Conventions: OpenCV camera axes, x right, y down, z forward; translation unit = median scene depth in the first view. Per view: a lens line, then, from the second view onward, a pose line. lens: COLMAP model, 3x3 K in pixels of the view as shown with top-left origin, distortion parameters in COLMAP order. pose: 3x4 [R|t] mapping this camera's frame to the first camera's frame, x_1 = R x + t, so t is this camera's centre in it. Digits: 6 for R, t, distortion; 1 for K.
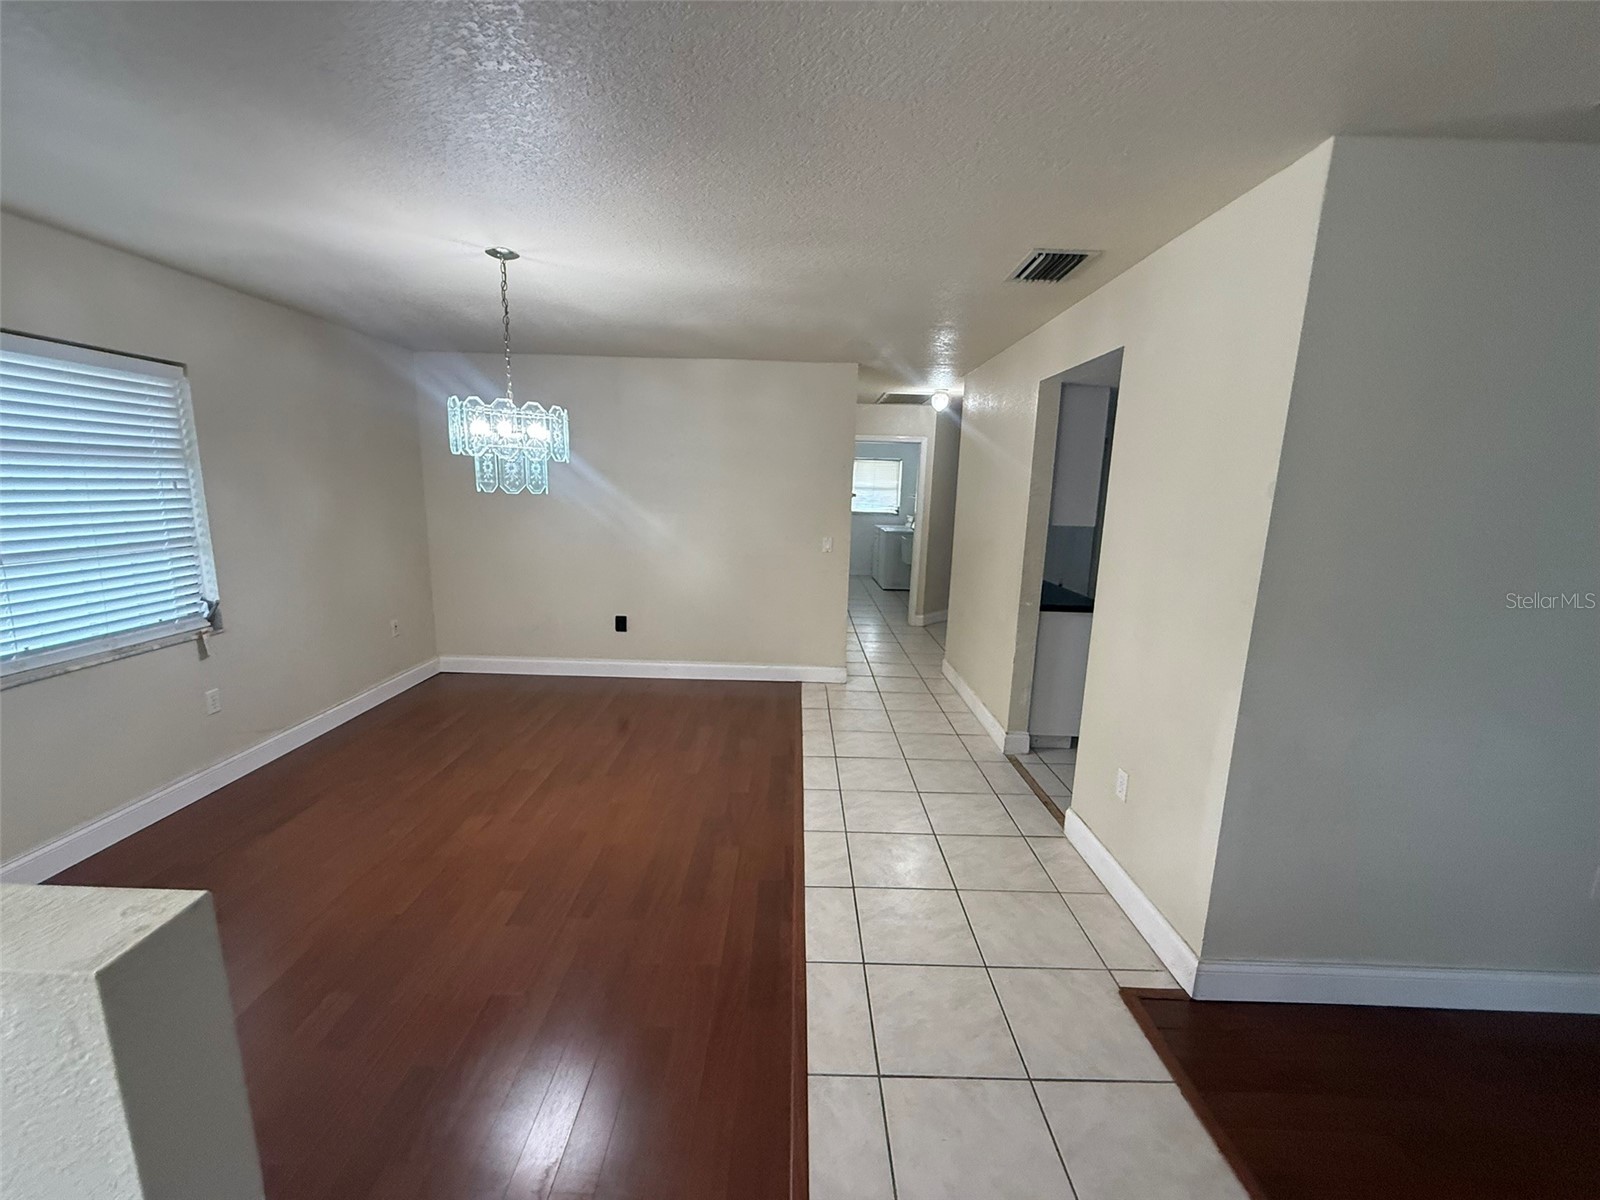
lens RADIAL K [[640.5, 0, 800.3], [0, 640.5, 599.1], [0, 0, 1]] dist [0.001858, 0.000502]
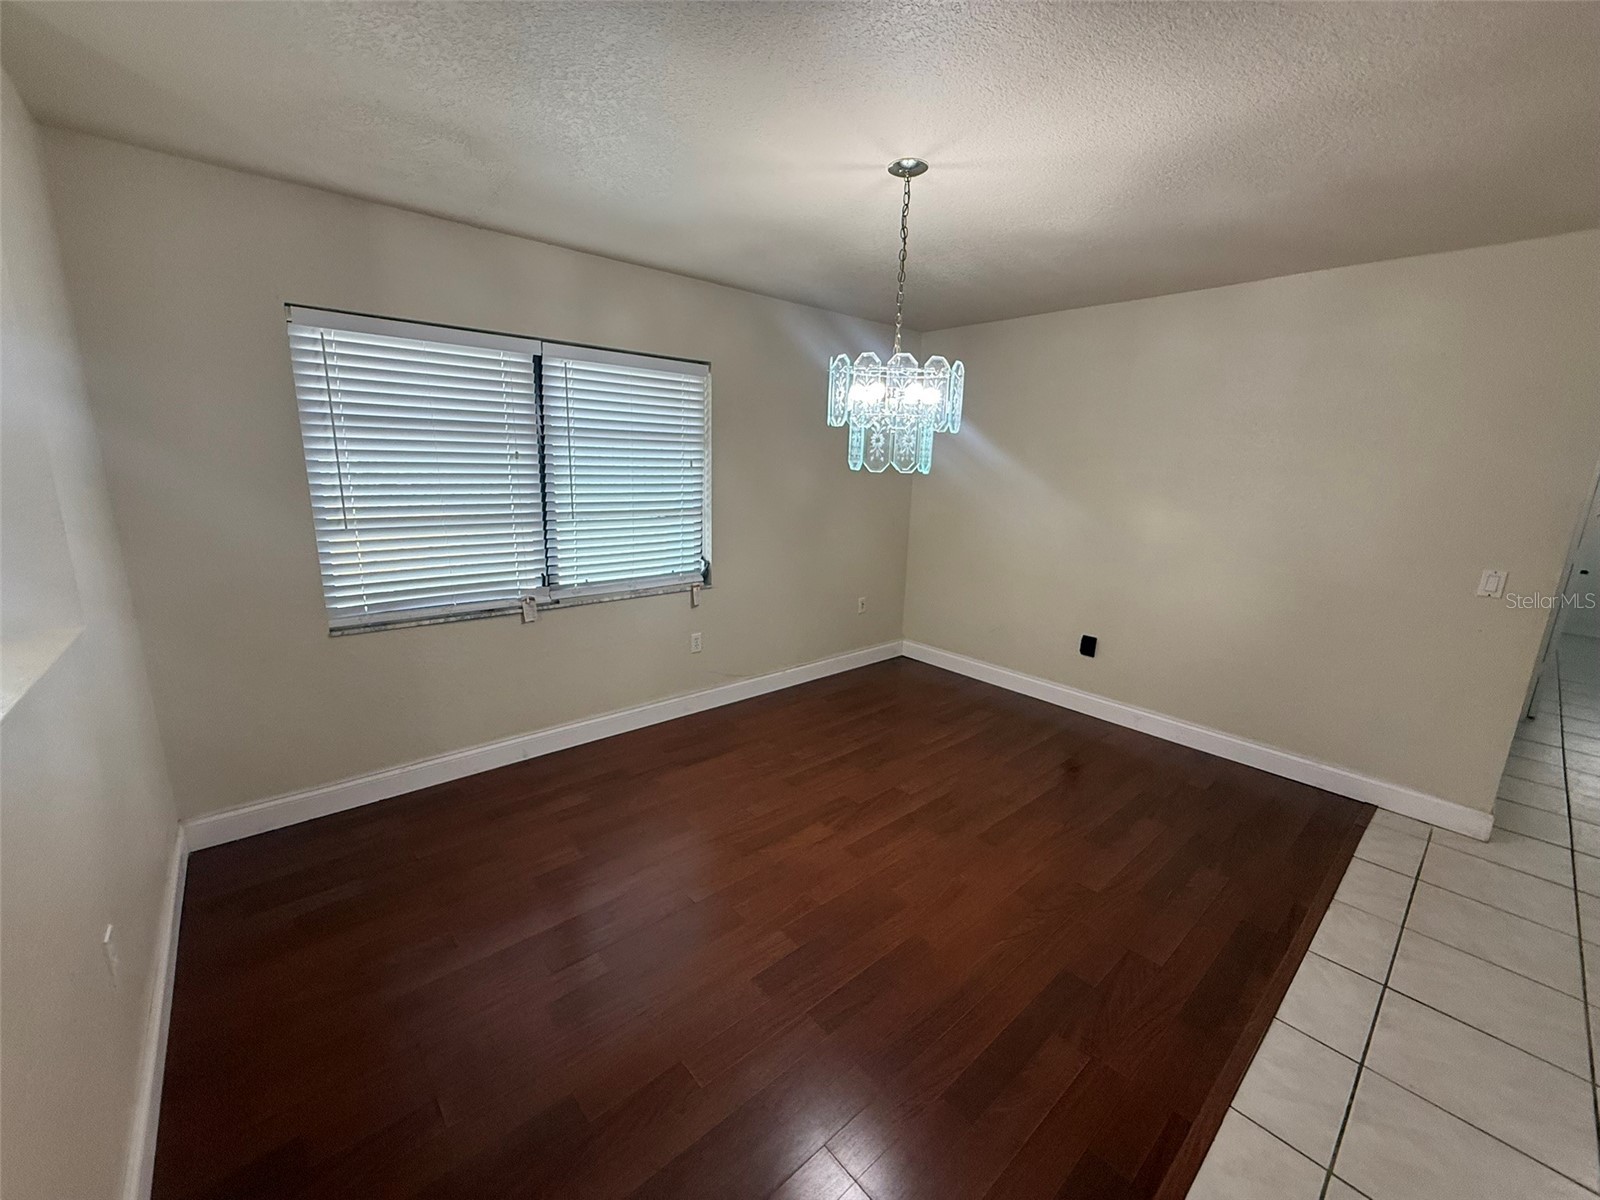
lens RADIAL K [[640.5, 0, 795.6], [0, 640.5, 600.3], [0, 0, 1]] dist [0.001858, 0.000502]
pose [[0.655401, 0.157985, -0.738573, 0.095806], [-0.145545, 0.985968, 0.081750, -0.048478], [0.741125, 0.053916, 0.669199, 0.334643]]
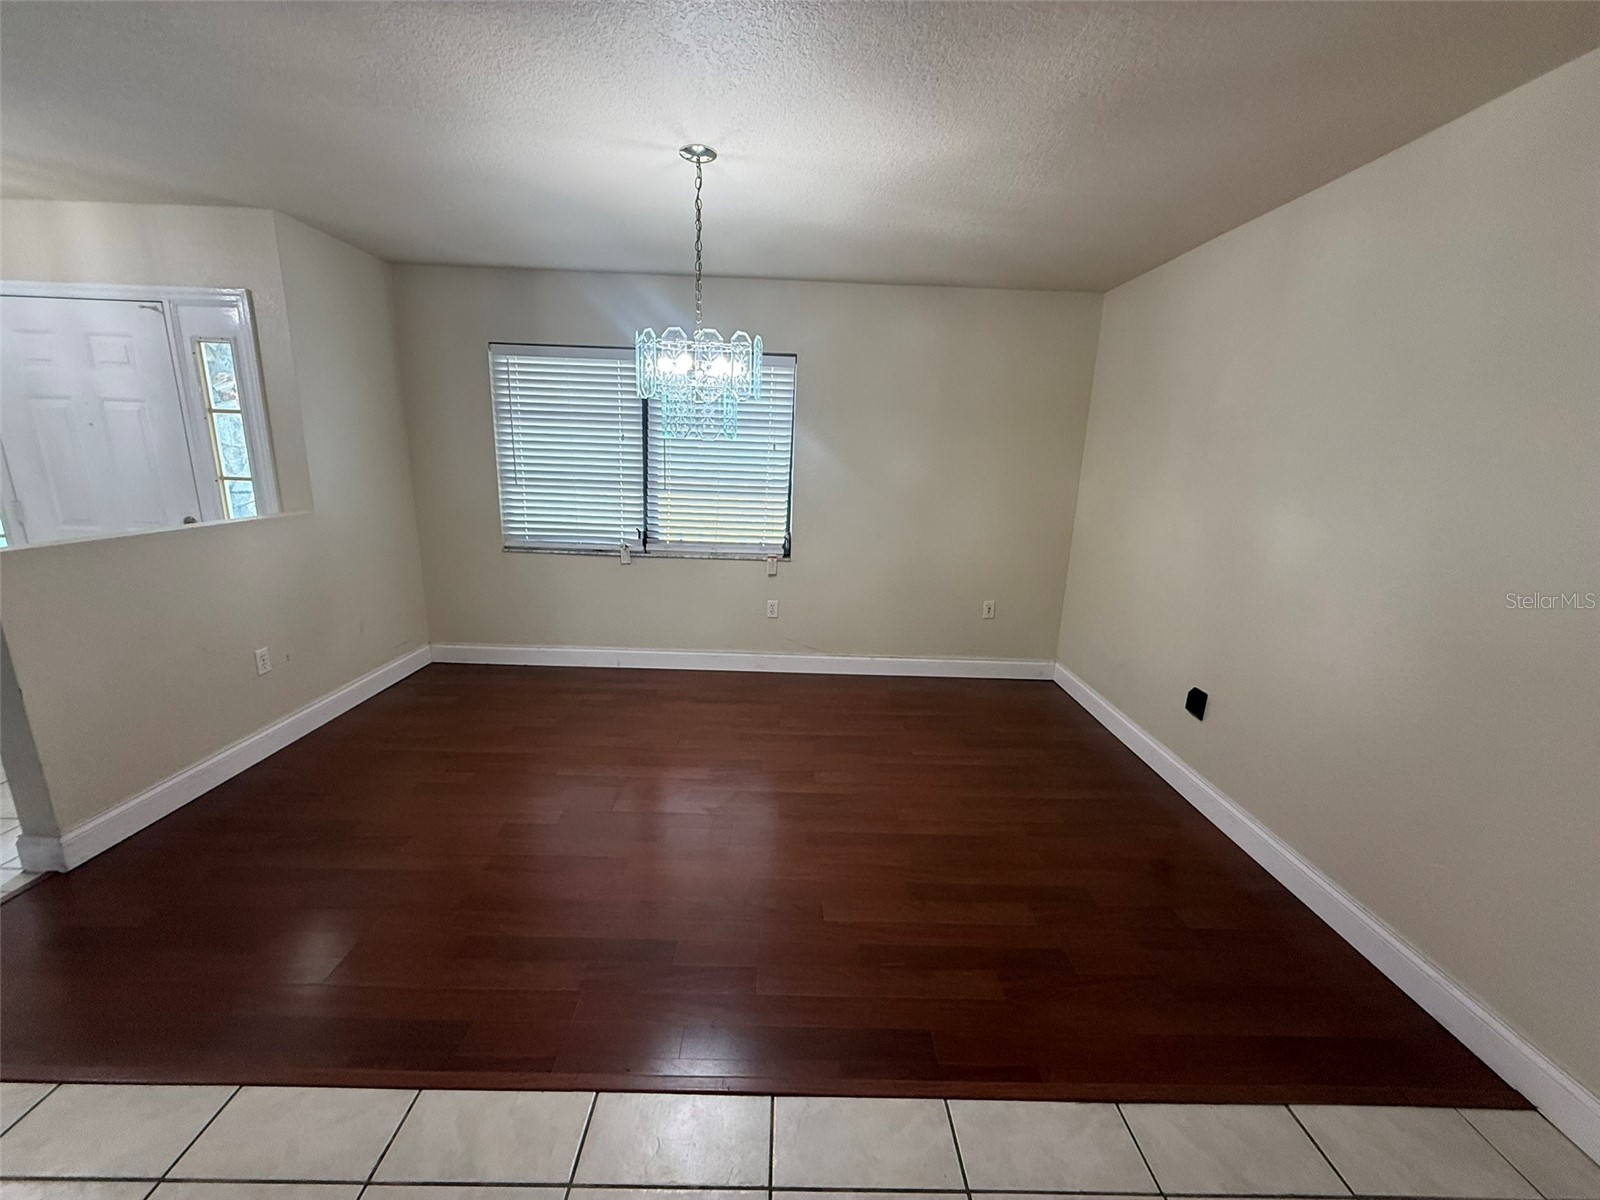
lens RADIAL K [[640.5, 0, 797.7], [0, 640.5, 599.8], [0, 0, 1]] dist [0.001858, 0.000502]
pose [[0.004569, 0.204992, -0.978753, 0.414341], [-0.211067, 0.956911, 0.199432, -0.144068], [0.977461, 0.205671, 0.047639, 1.019712]]
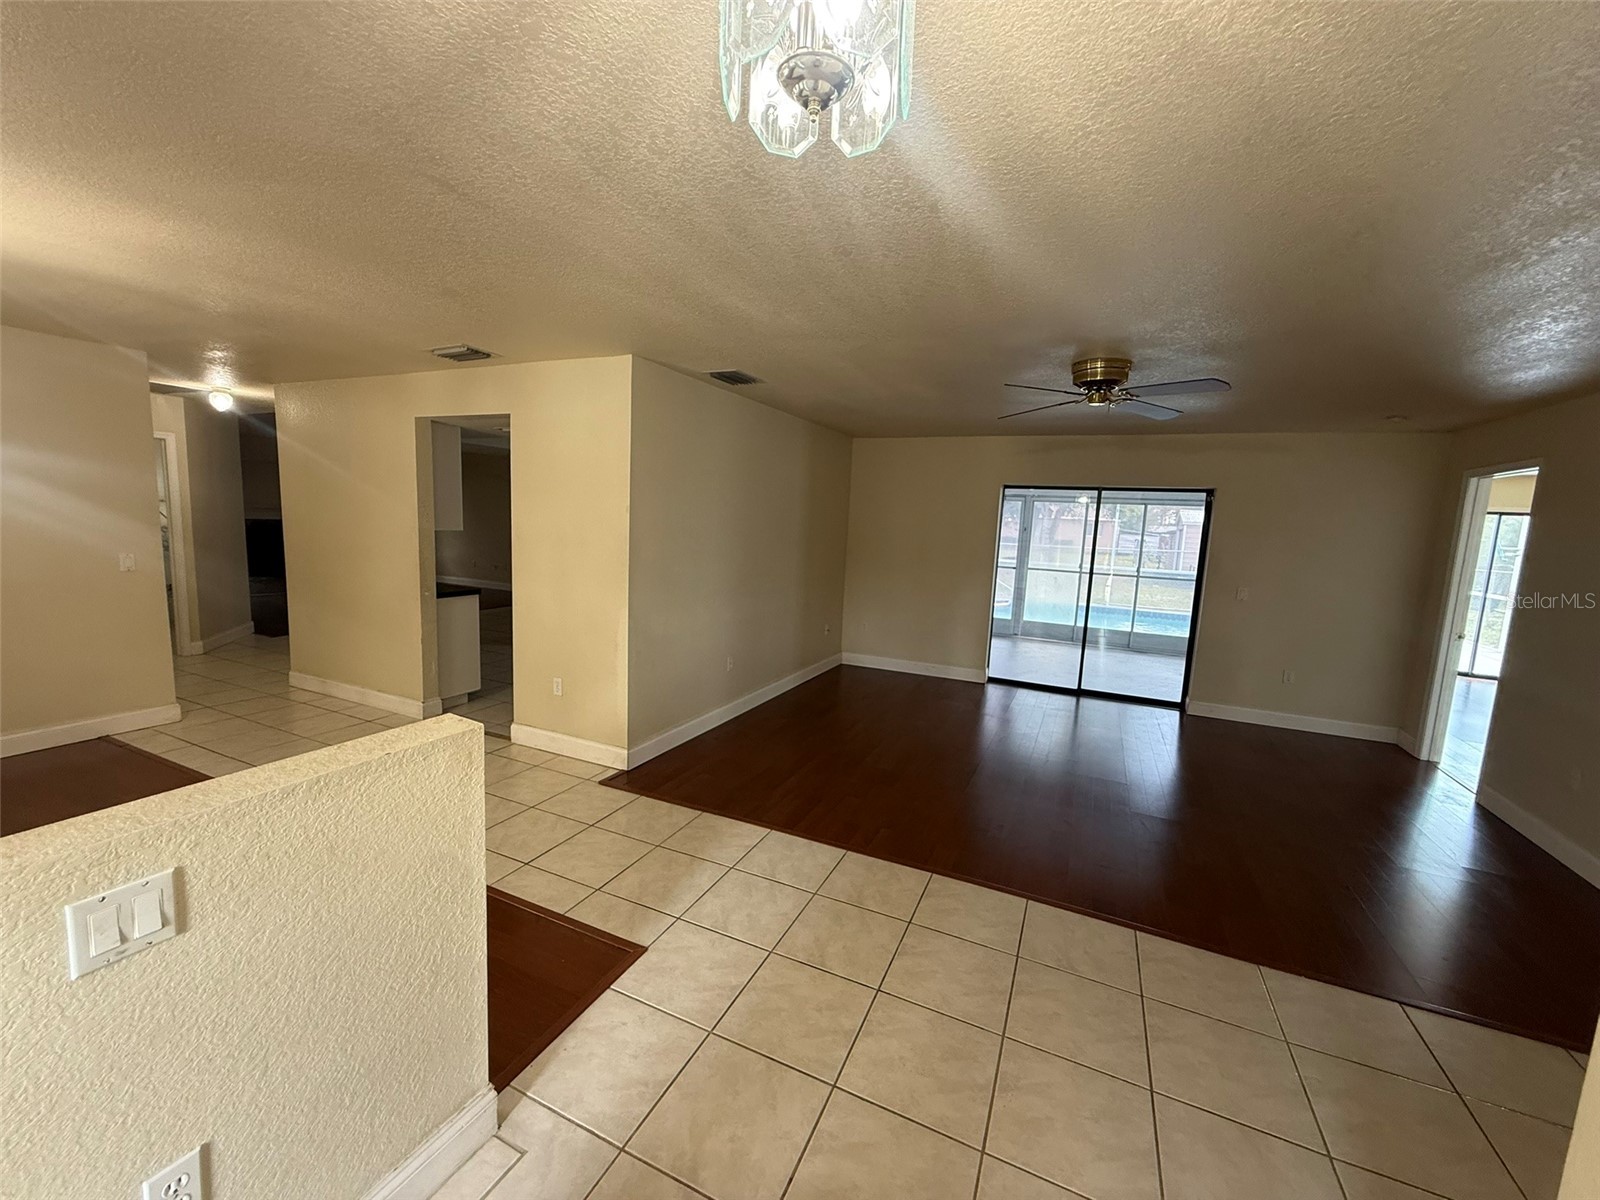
lens RADIAL K [[640.5, 0, 810.1], [0, 640.5, 599.2], [0, 0, 1]] dist [0.001858, 0.000502]
pose [[0.410628, -0.128909, 0.902644, -0.581510], [0.131710, 0.987959, 0.081176, 0.018650], [-0.902240, 0.085554, 0.422662, -0.247646]]
